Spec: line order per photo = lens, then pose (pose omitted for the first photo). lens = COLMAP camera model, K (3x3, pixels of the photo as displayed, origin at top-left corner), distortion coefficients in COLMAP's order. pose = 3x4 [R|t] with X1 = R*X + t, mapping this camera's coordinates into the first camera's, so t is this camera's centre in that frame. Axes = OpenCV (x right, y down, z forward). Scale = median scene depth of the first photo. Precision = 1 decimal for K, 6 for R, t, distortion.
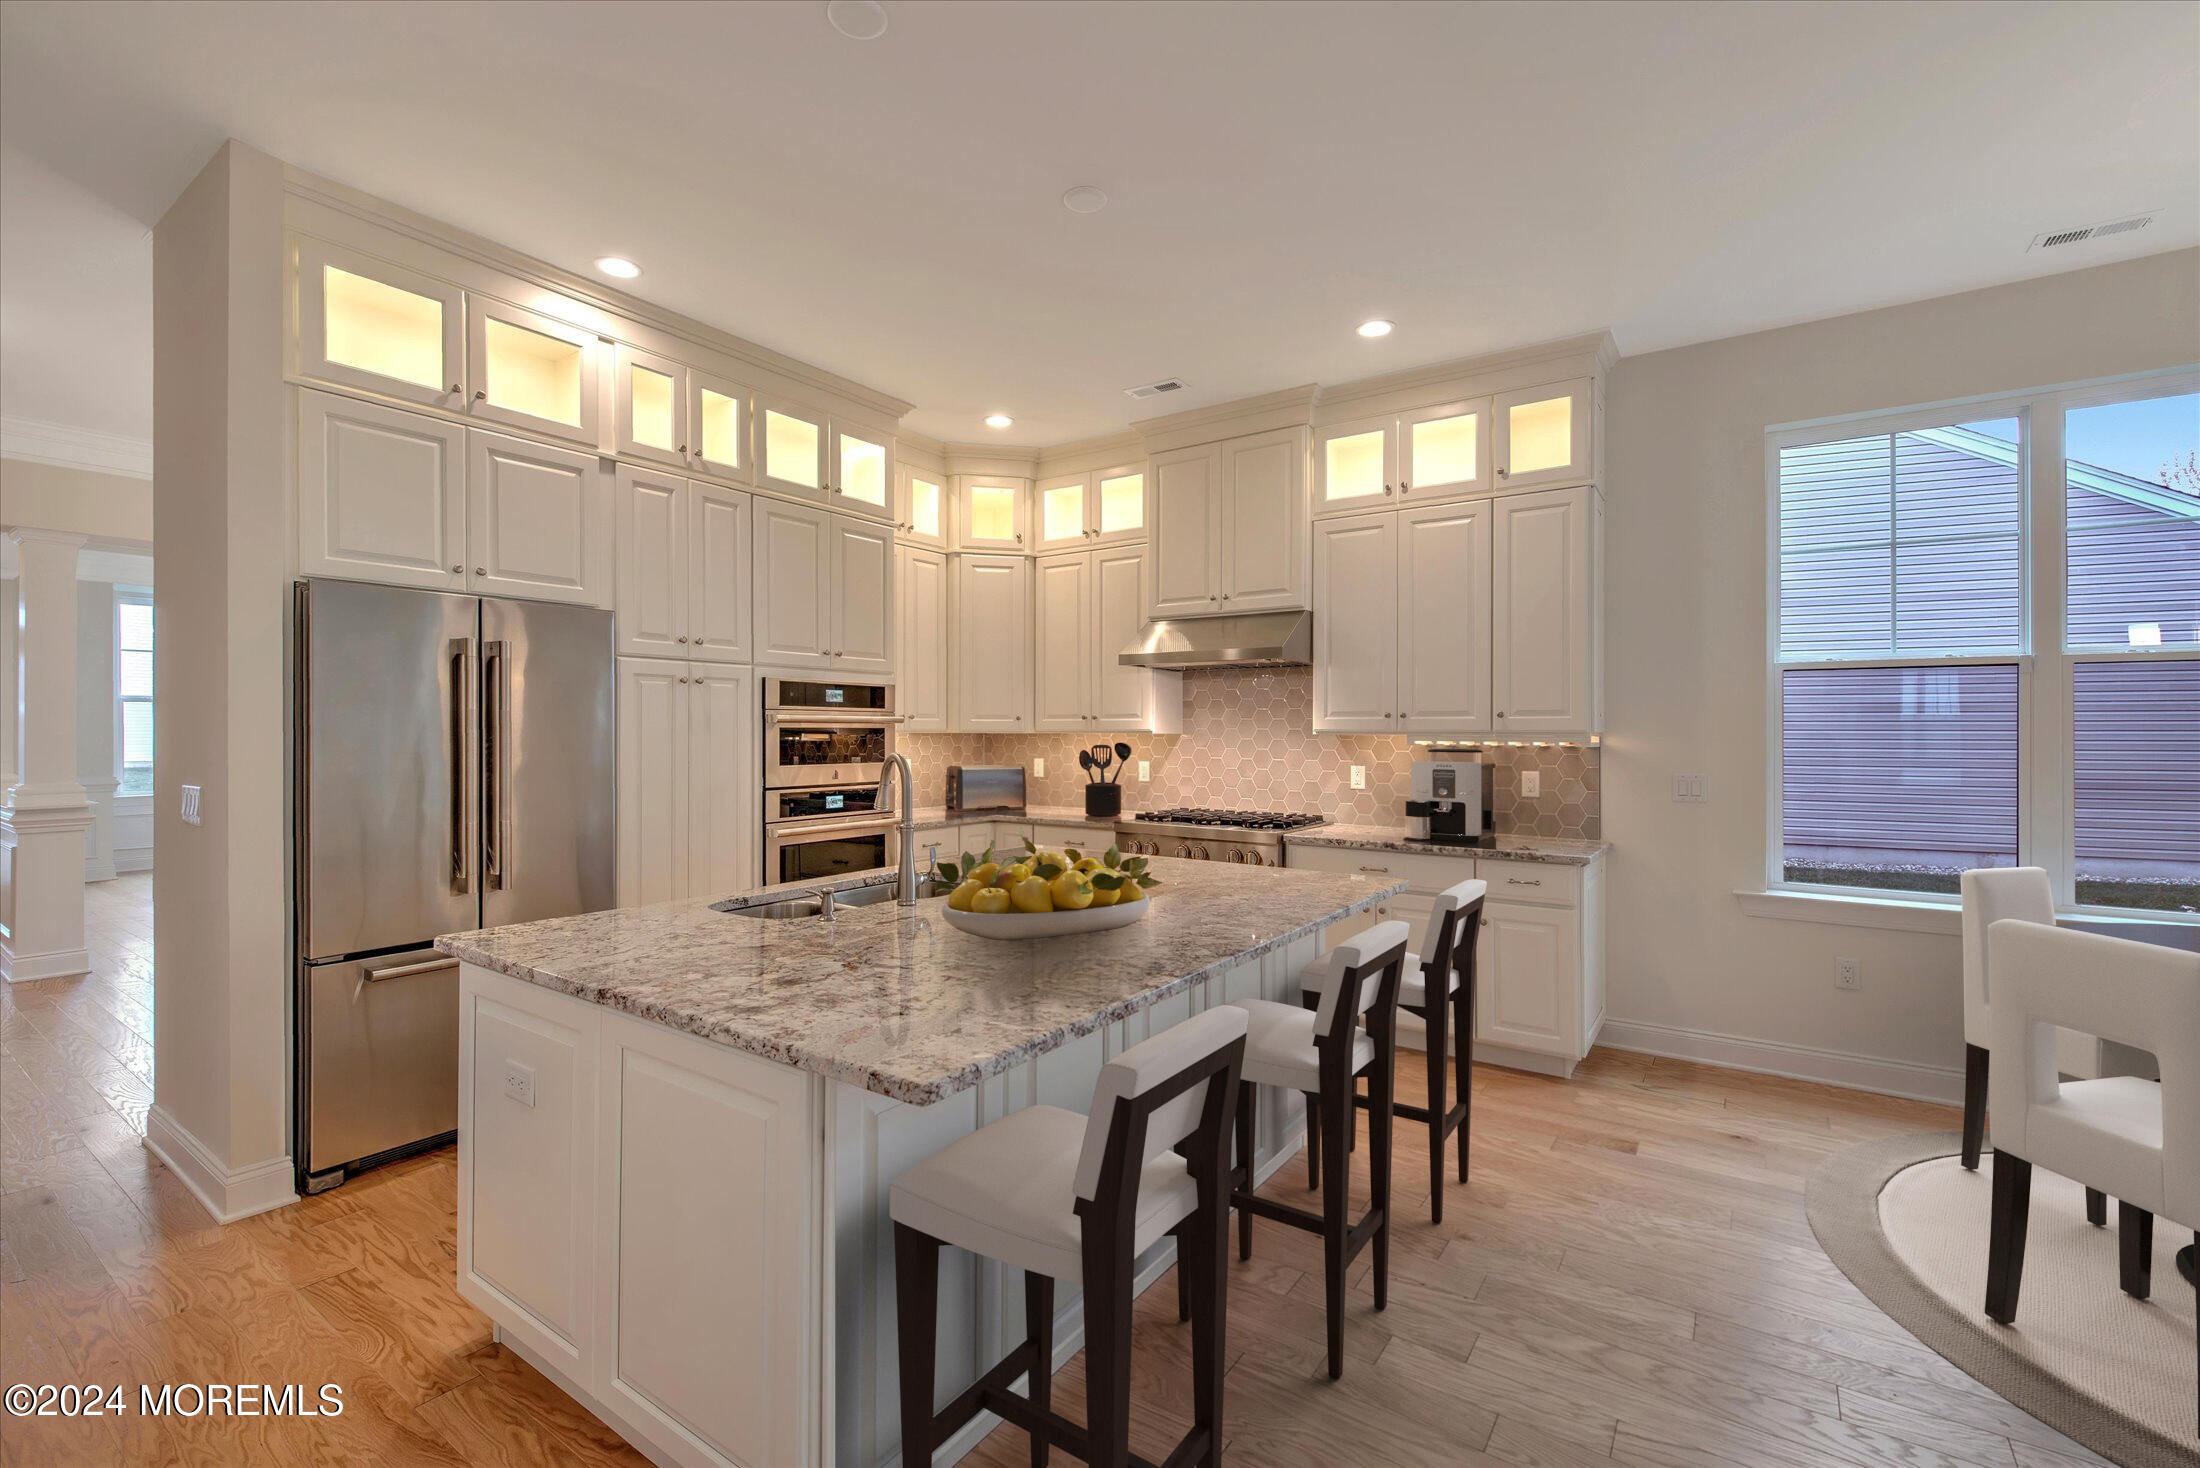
lens RADIAL K [[947.4, 0, 1098.9], [0, 947.4, 715.7], [0, 0, 1]] dist [0.000198, -0.004673]
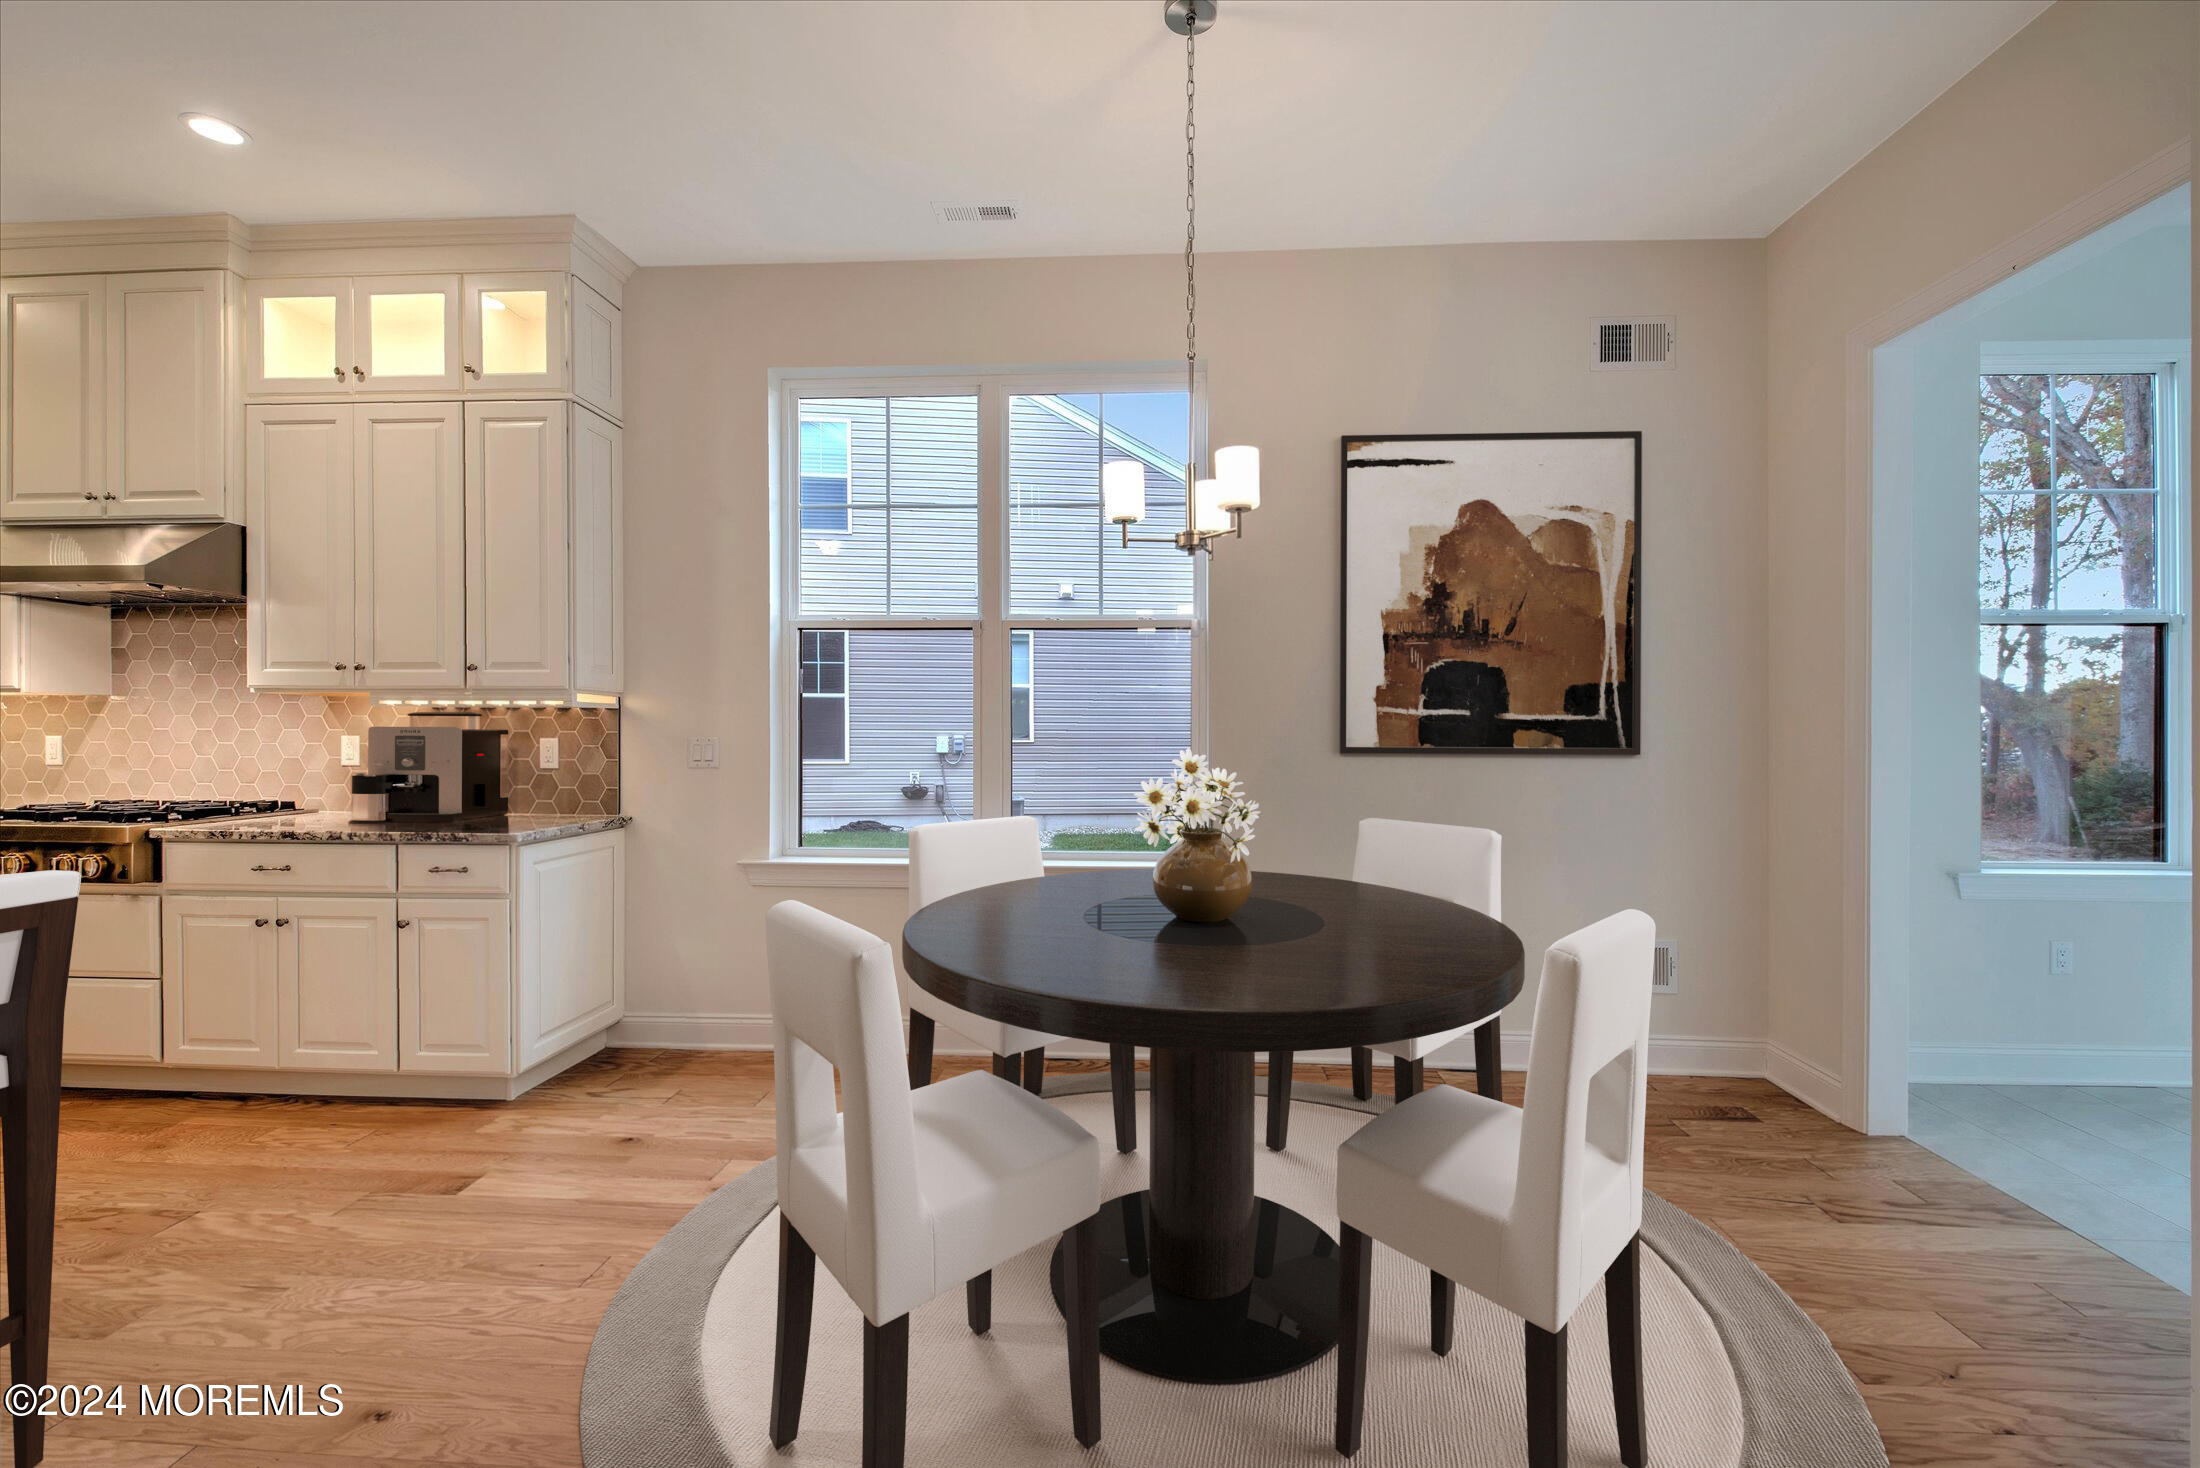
lens RADIAL K [[1021.7, 0, 1023.7], [0, 1021.7, 704.6], [0, 0, 1]] dist [0.000180, -0.000376]
pose [[0.845224, 0.004908, 0.534389, 0.348461], [-0.008838, 0.999949, 0.004795, 0.022355], [-0.534339, -0.008776, 0.845225, -0.002763]]
